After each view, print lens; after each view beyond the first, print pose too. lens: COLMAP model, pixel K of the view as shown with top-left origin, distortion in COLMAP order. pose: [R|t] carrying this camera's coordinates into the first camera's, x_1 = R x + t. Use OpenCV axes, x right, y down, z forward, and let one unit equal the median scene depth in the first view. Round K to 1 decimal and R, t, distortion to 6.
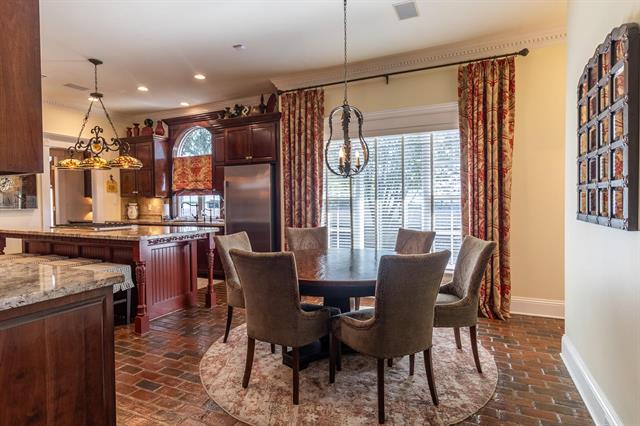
lens RADIAL K [[346.4, 0, 323.4], [0, 346.4, 211.3], [0, 0, 1]] dist [-0.000901, 0.000573]
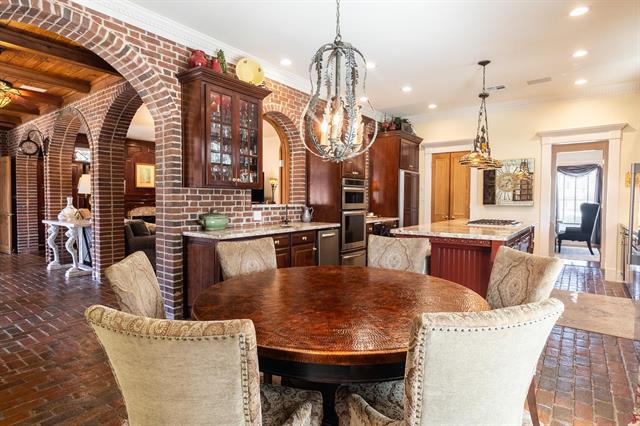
lens RADIAL K [[346.4, 0, 321.5], [0, 346.4, 209.6], [0, 0, 1]] dist [-0.000901, 0.000573]
pose [[-0.217202, 0.033354, -0.975557, 0.416213], [-0.028100, 0.998788, 0.040404, -0.020935], [0.975722, 0.036189, -0.216001, 0.680662]]
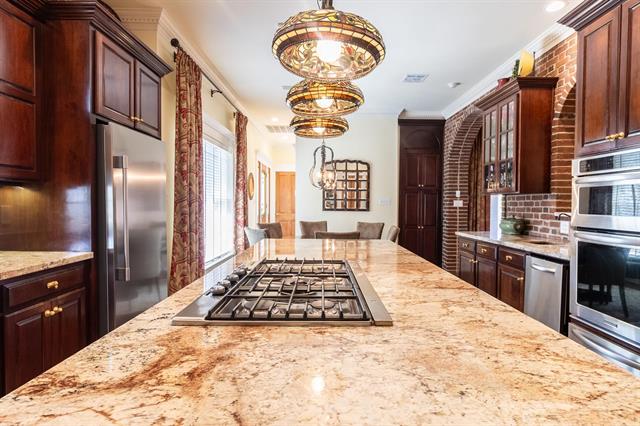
lens RADIAL K [[346.4, 0, 321.7], [0, 346.4, 211.5], [0, 0, 1]] dist [-0.000901, 0.000573]
pose [[-0.409069, -0.017617, 0.912333, -0.883818], [0.019788, 0.999407, 0.028171, -0.023185], [-0.912289, 0.029577, -0.408478, 1.034122]]
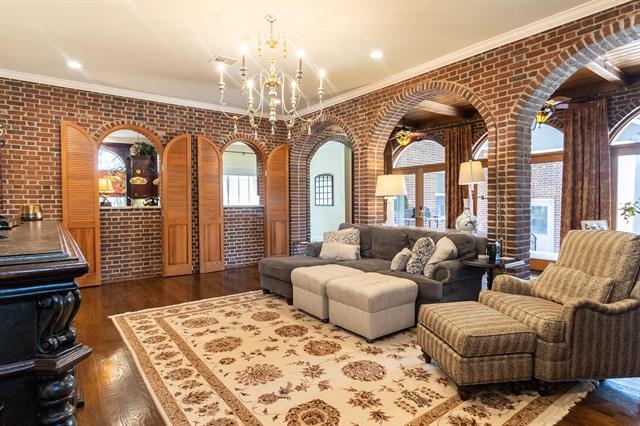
lens RADIAL K [[362.4, 0, 321.7], [0, 362.4, 210.6], [0, 0, 1]] dist [0.000705, -0.004639]
pose [[0.487861, -0.019948, 0.872693, -1.661267], [0.025757, 0.999633, 0.008450, 0.025818], [-0.872541, 0.018355, 0.488196, -0.703988]]
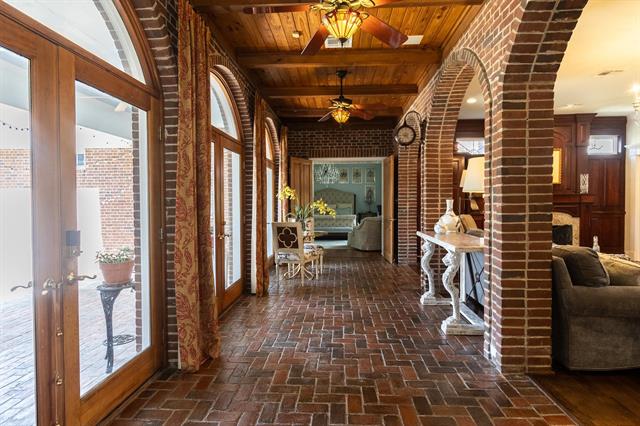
lens RADIAL K [[346.4, 0, 324.0], [0, 346.4, 211.7], [0, 0, 1]] dist [-0.000901, 0.000573]
pose [[-0.930075, 0.021397, -0.366746, -0.041853], [0.002041, 0.998588, 0.053084, -0.004241], [0.367364, 0.048623, -0.928805, 0.160520]]
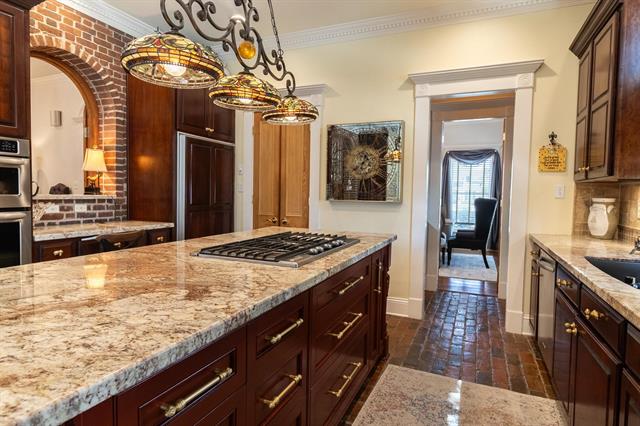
lens RADIAL K [[362.4, 0, 325.5], [0, 362.4, 207.5], [0, 0, 1]] dist [0.000705, -0.004639]
pose [[0.023864, 0.050185, -0.998455, -0.205973], [-0.044818, 0.997789, 0.049081, -0.025945], [0.998710, 0.043578, 0.026061, 0.974313]]
